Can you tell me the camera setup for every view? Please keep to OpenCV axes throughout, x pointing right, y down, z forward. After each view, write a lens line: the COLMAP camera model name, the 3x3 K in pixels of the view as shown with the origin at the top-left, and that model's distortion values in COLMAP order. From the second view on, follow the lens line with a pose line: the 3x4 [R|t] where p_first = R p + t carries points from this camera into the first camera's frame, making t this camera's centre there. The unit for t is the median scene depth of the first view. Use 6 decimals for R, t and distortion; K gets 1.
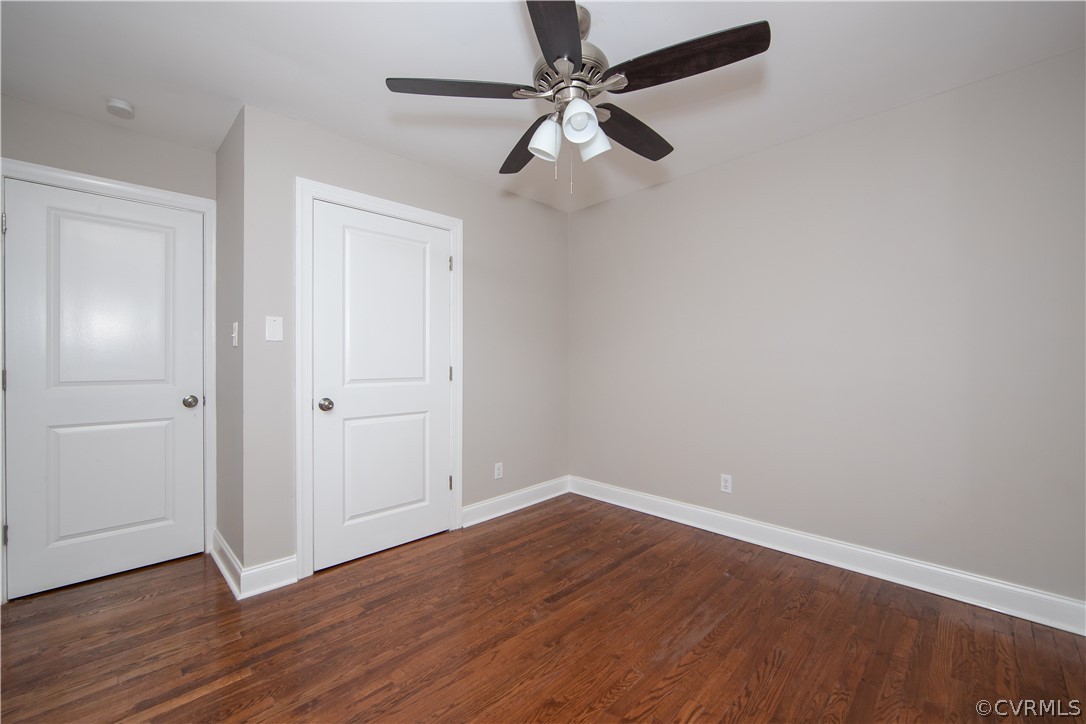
lens RADIAL K [[431.9, 0, 538.4], [0, 431.9, 360.6], [0, 0, 1]] dist [-0.010000, 0.000547]
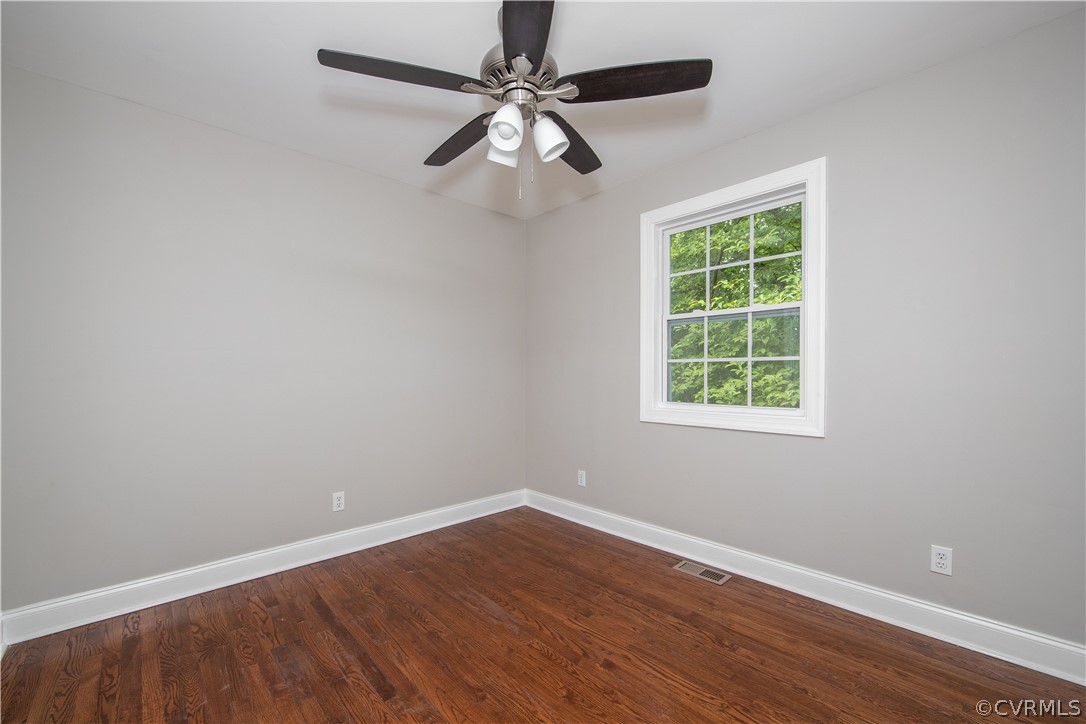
lens RADIAL K [[431.9, 0, 545.3], [0, 431.9, 367.5], [0, 0, 1]] dist [-0.010000, 0.000547]
pose [[0.044969, 0.012340, 0.998912, -0.632298], [0.008019, 0.999887, -0.012713, 0.003279], [-0.998956, 0.008582, 0.044865, 0.617053]]
